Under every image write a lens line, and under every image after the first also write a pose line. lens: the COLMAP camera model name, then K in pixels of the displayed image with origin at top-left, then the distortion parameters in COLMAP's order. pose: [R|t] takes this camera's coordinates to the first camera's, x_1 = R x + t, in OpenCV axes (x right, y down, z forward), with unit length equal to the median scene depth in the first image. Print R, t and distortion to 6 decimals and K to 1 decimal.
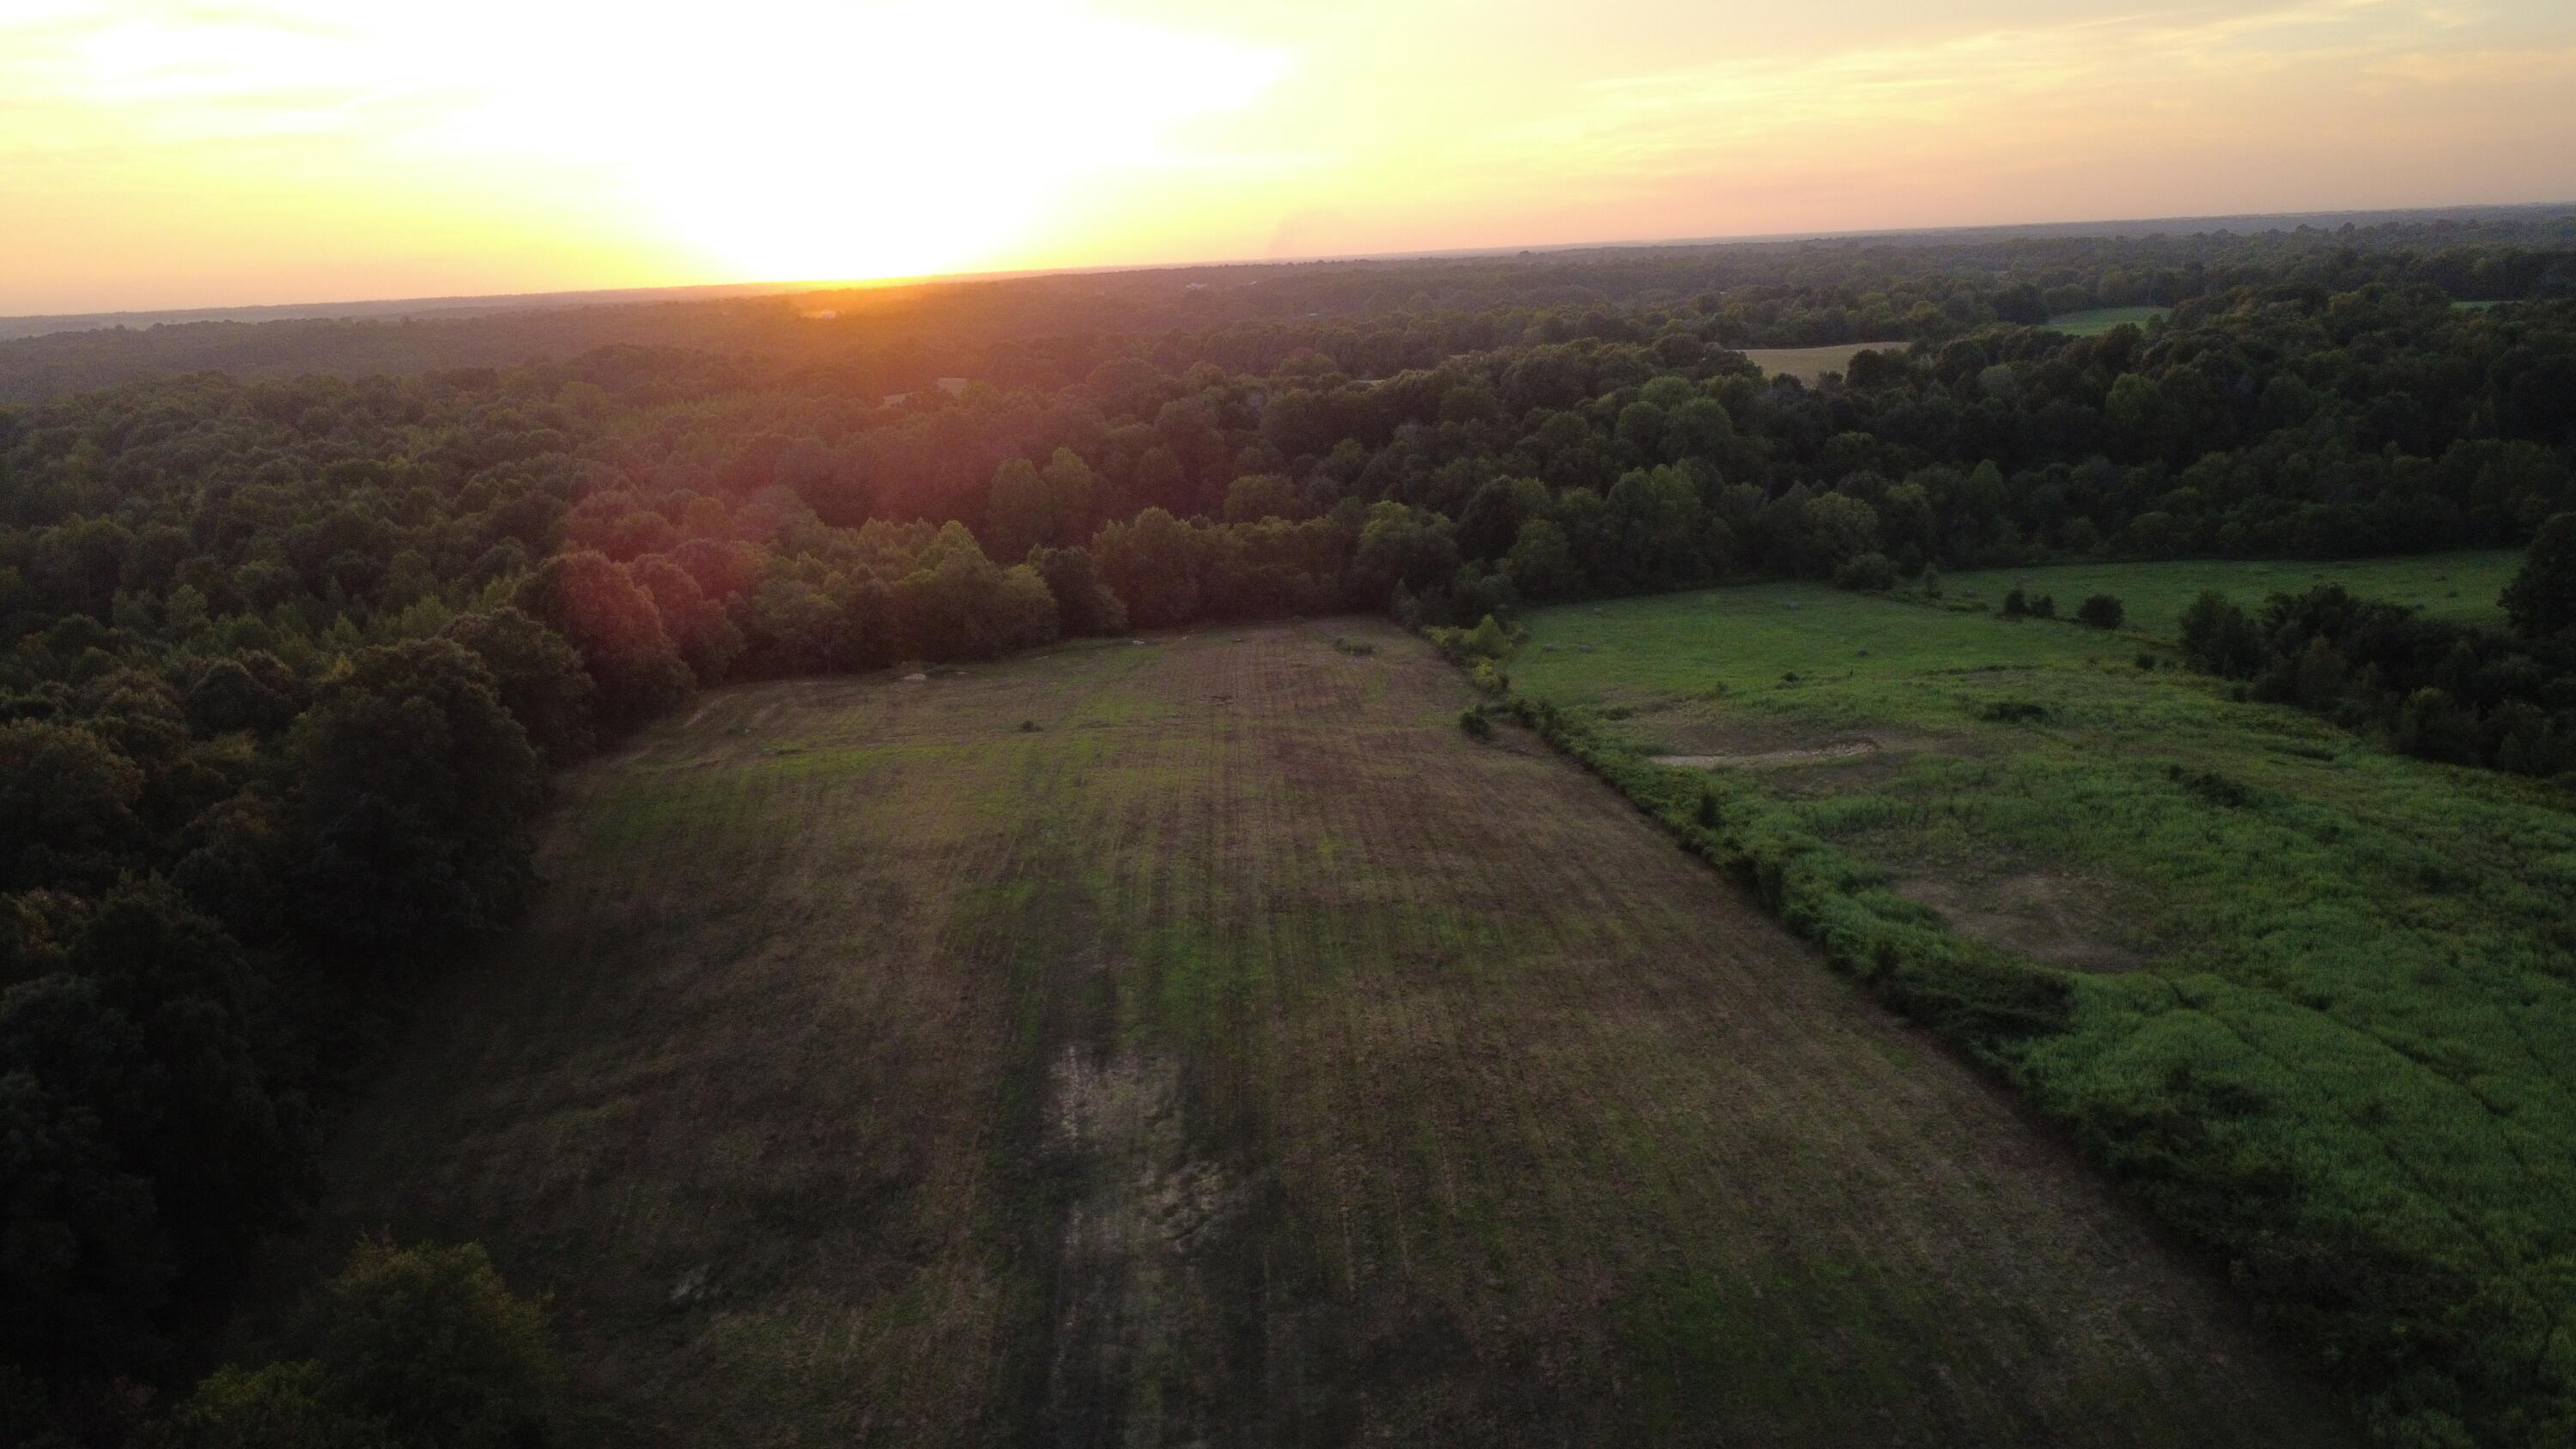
lens RADIAL K [[1870.2, 0, 1288.0], [0, 1870.2, 724.5], [0, 0, 1]] dist [-0.001384, 0.000548]
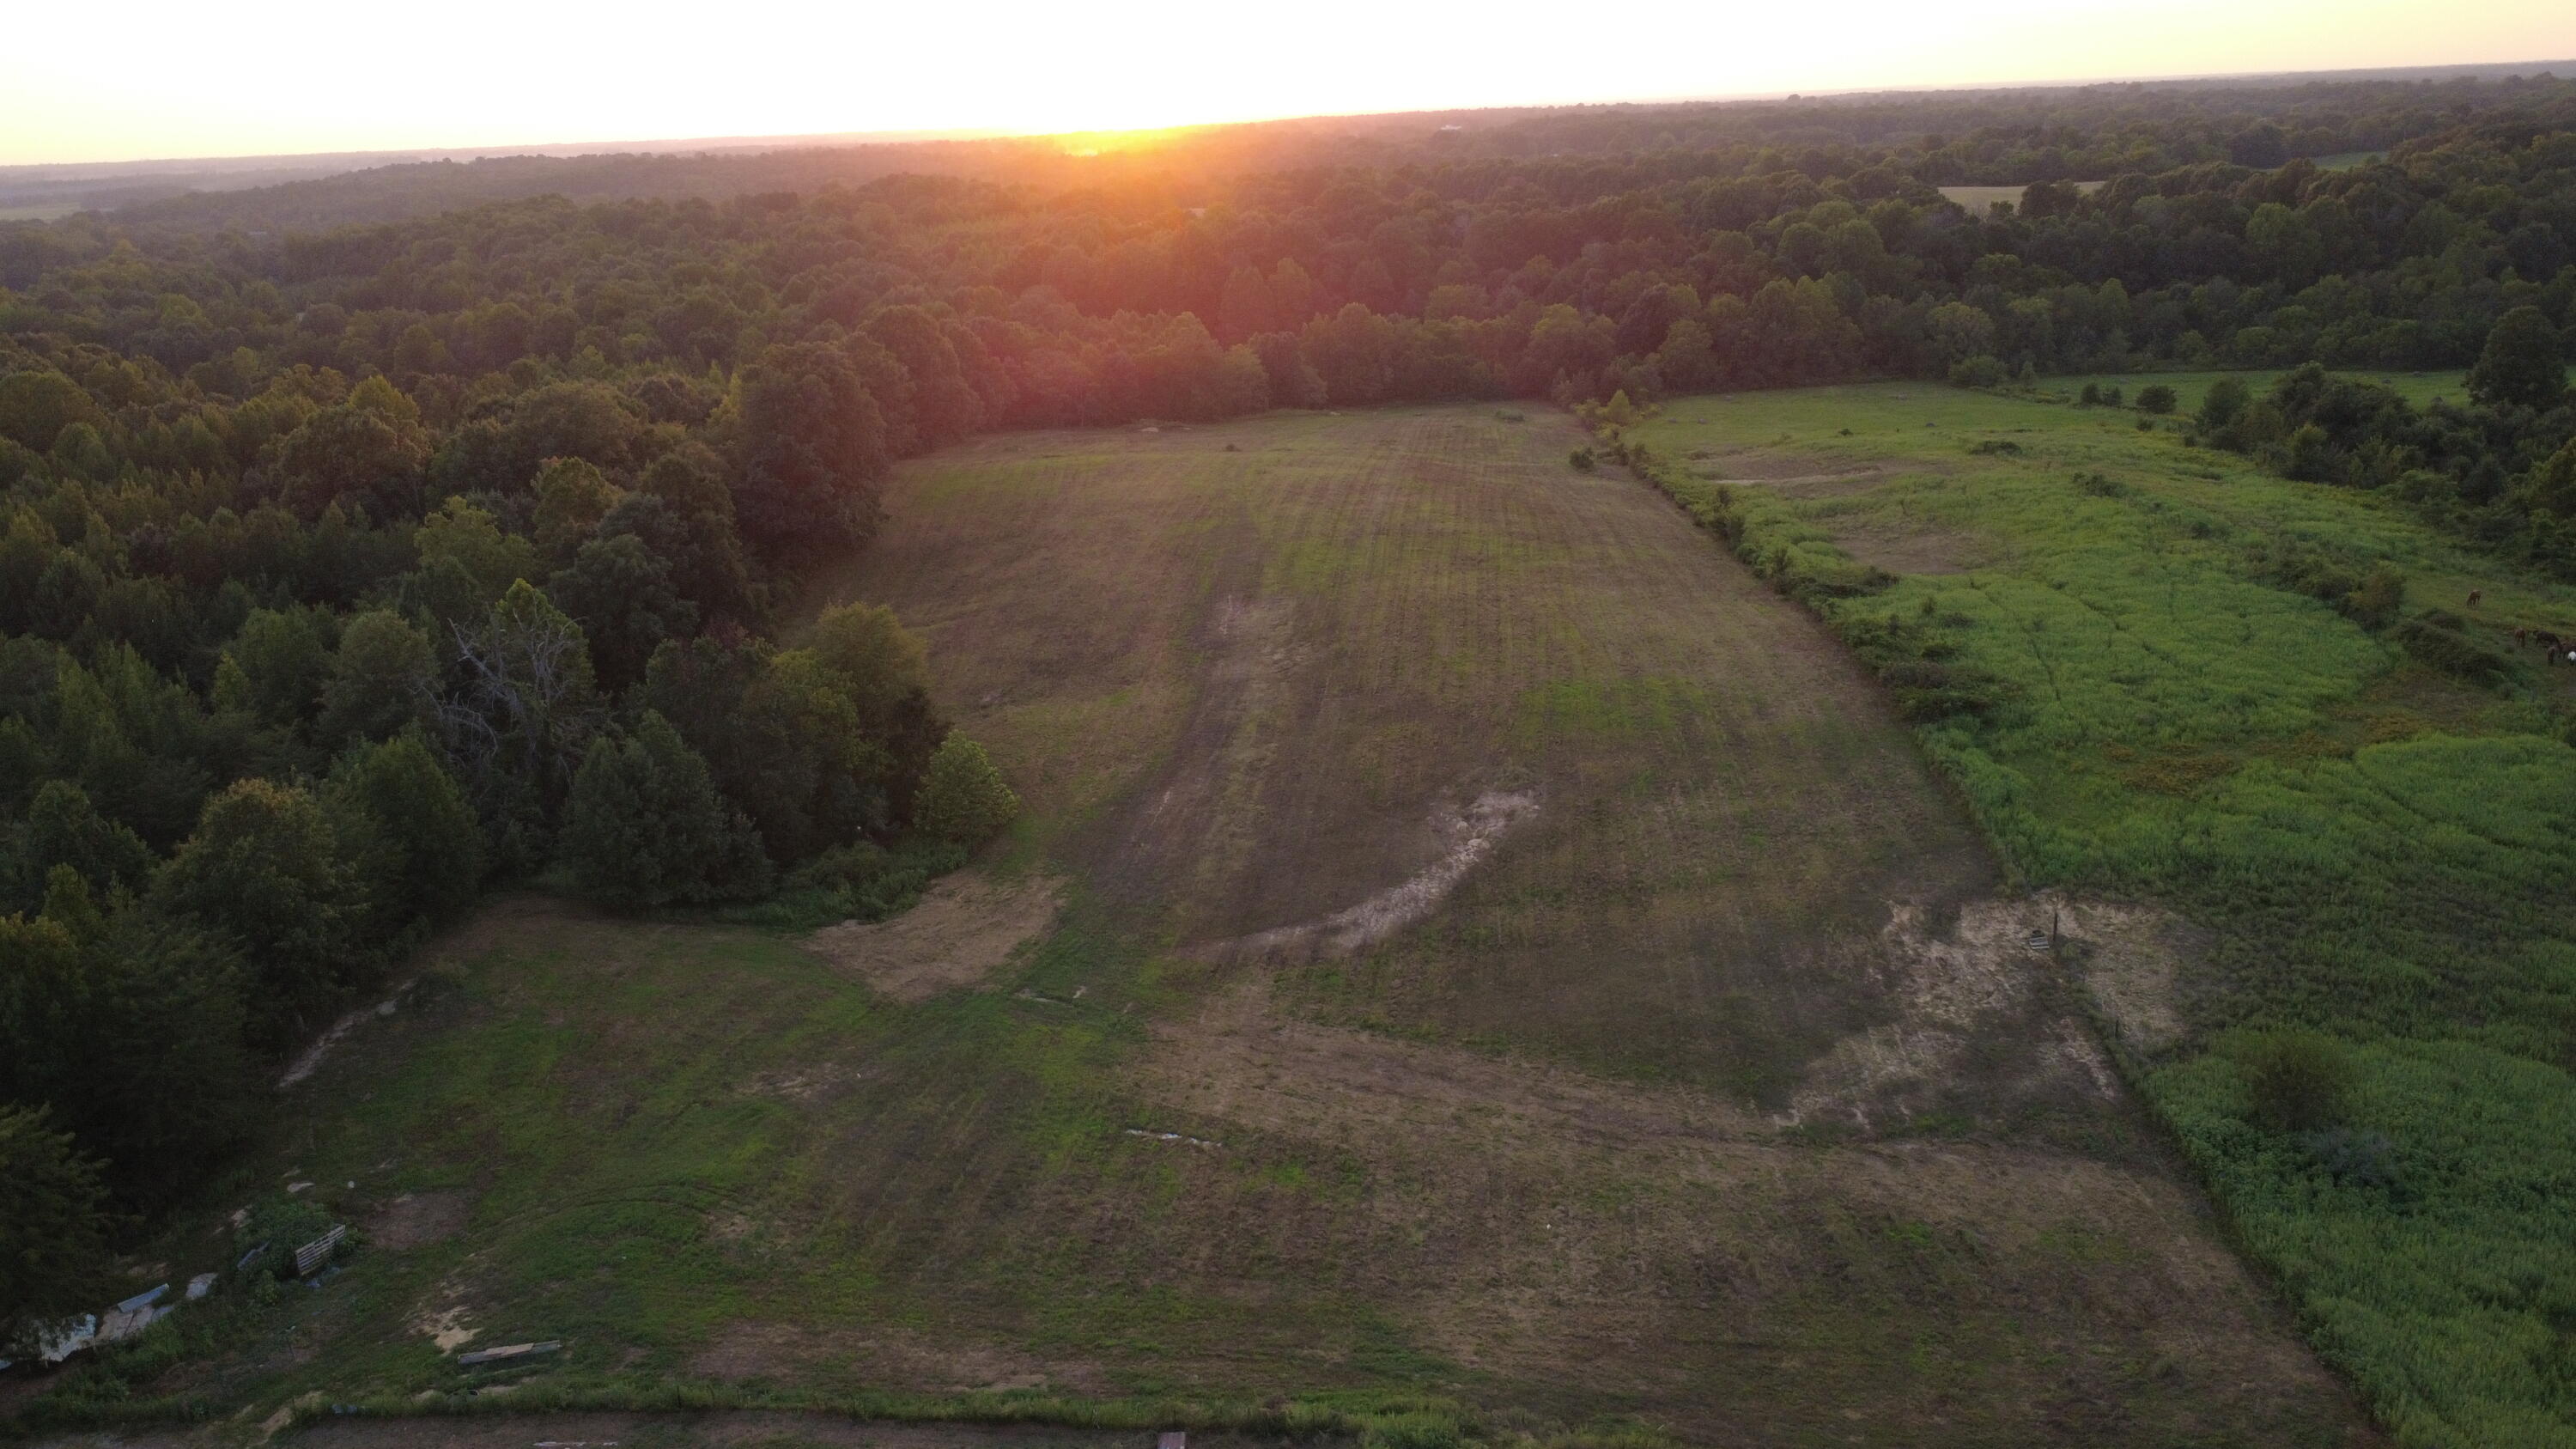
lens RADIAL K [[1870.2, 0, 1288.0], [0, 1870.2, 724.5], [0, 0, 1]] dist [-0.001384, 0.000548]
pose [[0.990851, 0.047125, -0.126465, 0.047078], [-0.037235, 0.996142, 0.079463, 0.055386], [0.129722, -0.074027, 0.988783, -0.187813]]
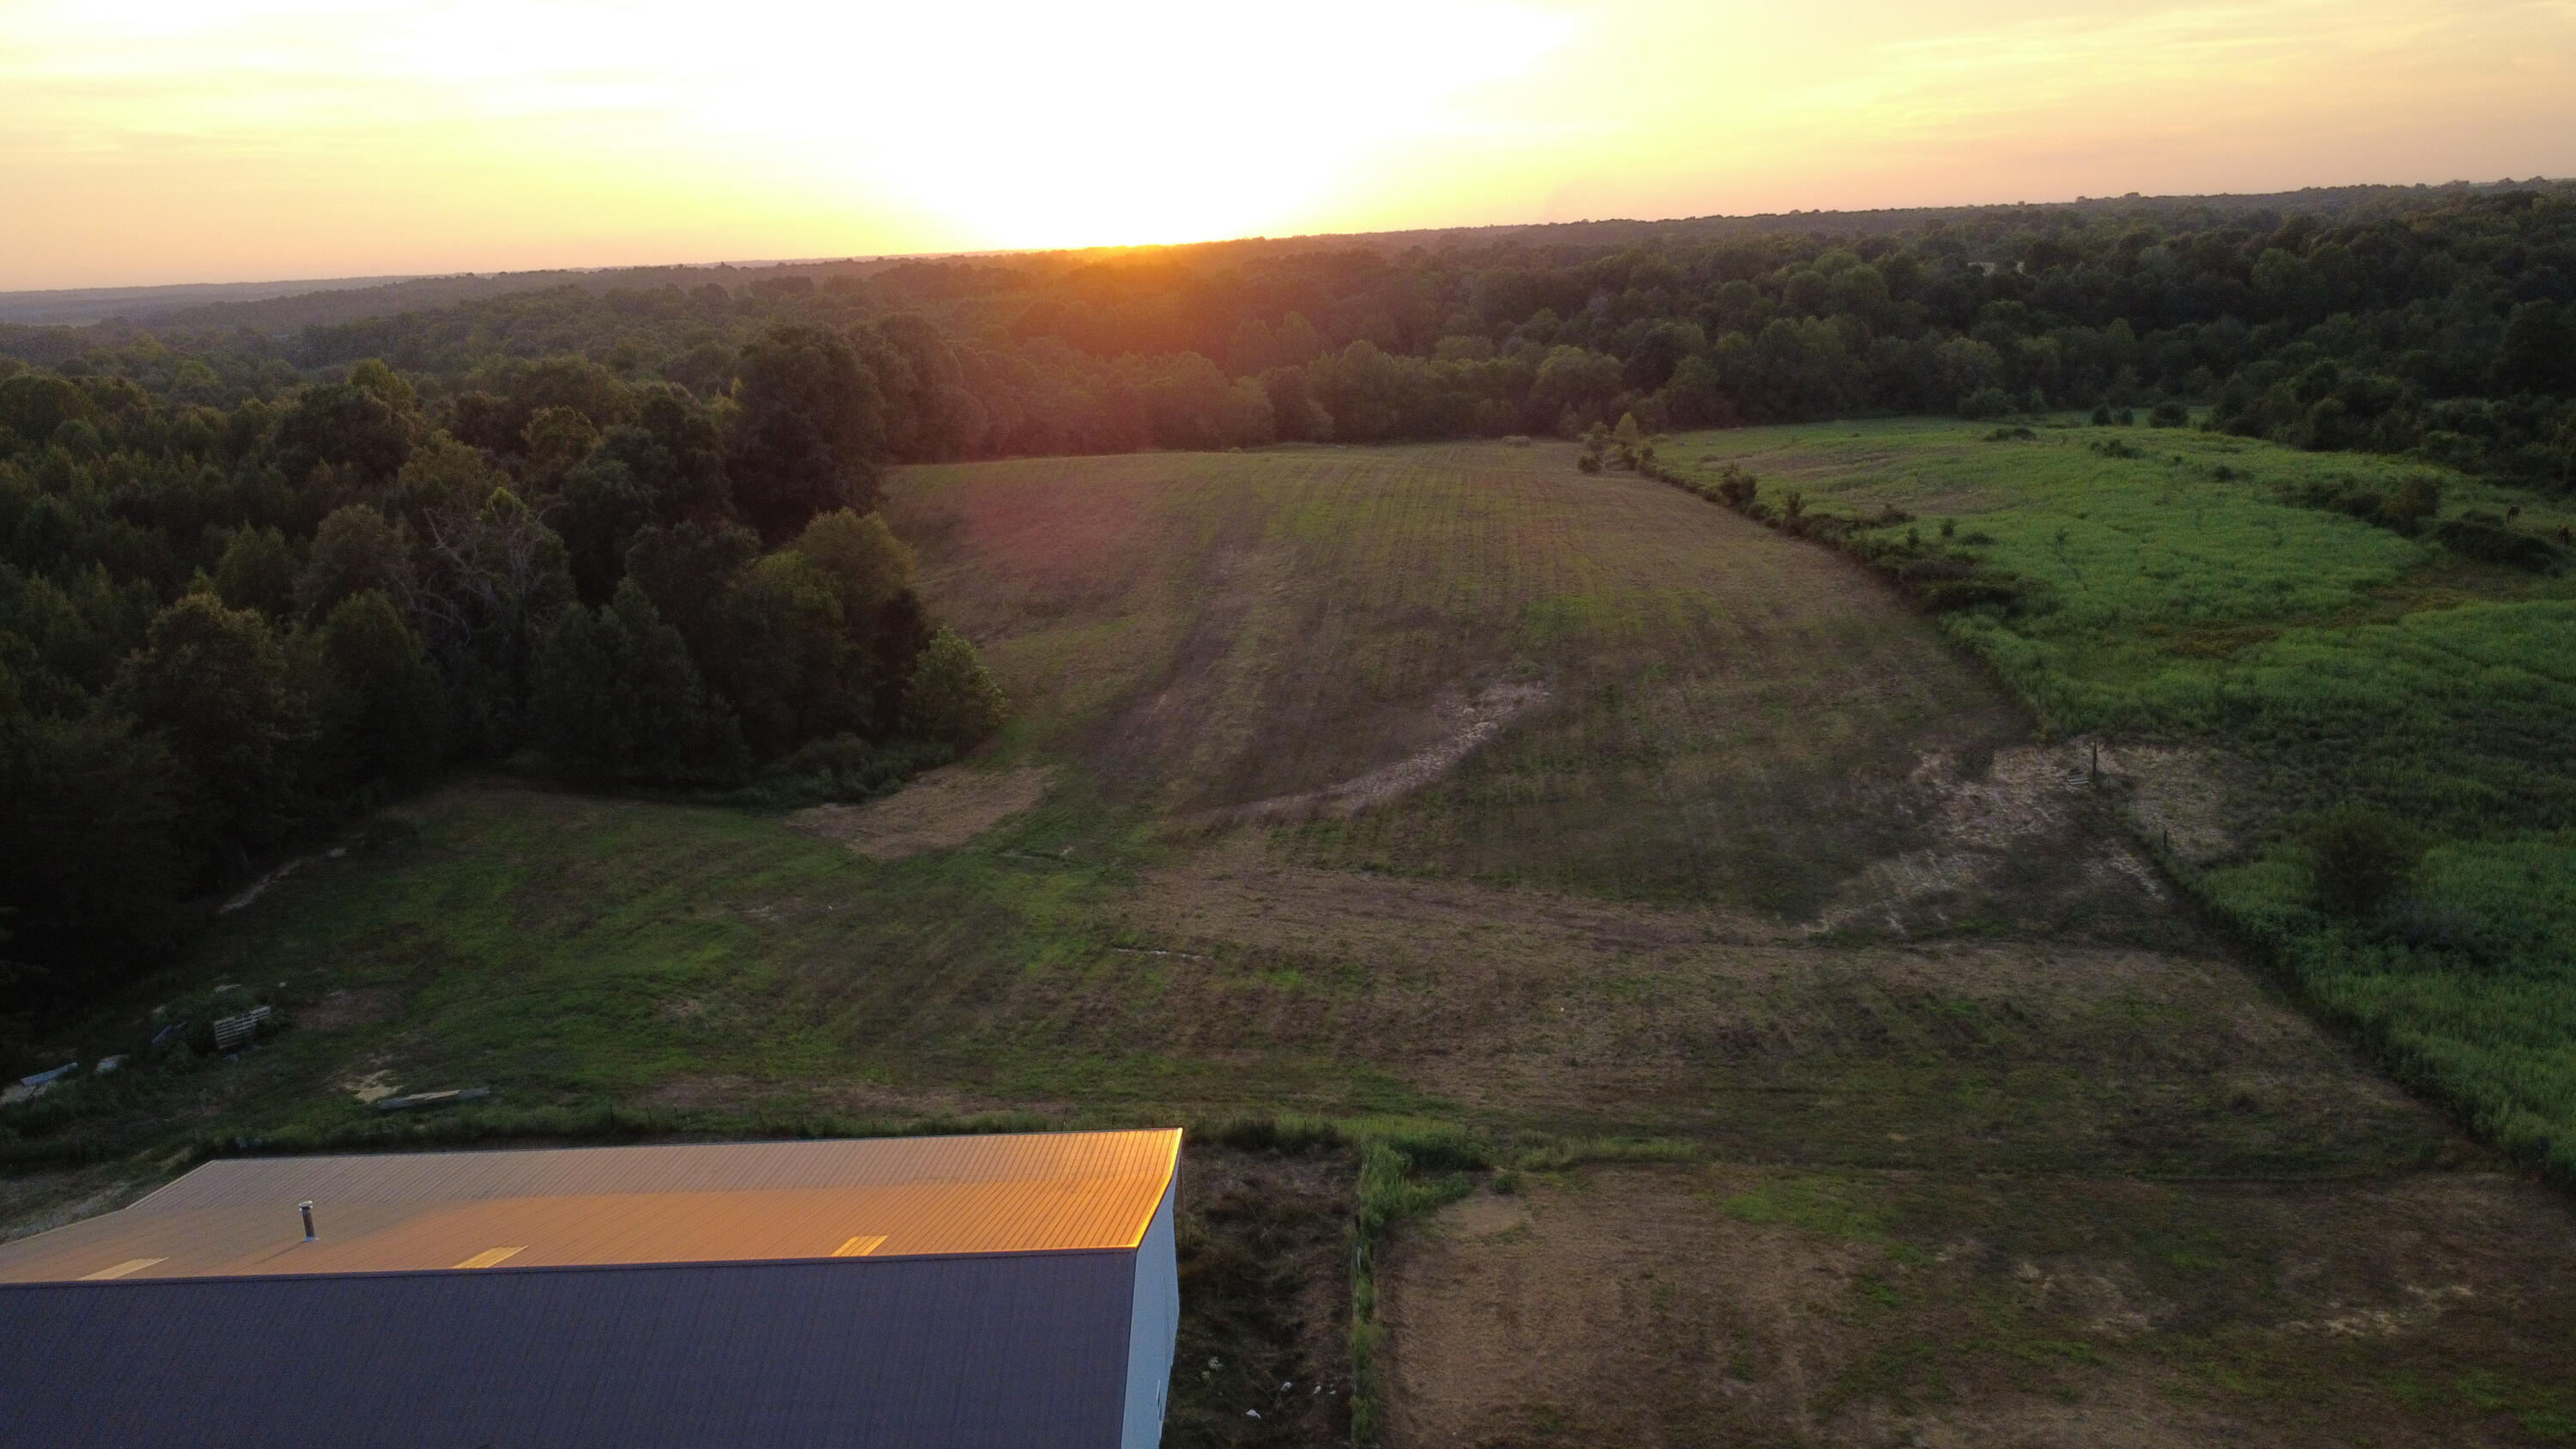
lens RADIAL K [[1870.2, 0, 1288.0], [0, 1870.2, 724.5], [0, 0, 1]] dist [-0.001384, 0.000548]
pose [[0.990194, 0.037402, -0.134599, 0.049408], [-0.035326, 0.999218, 0.017783, 0.103625], [0.135159, -0.012854, 0.990741, -0.175054]]
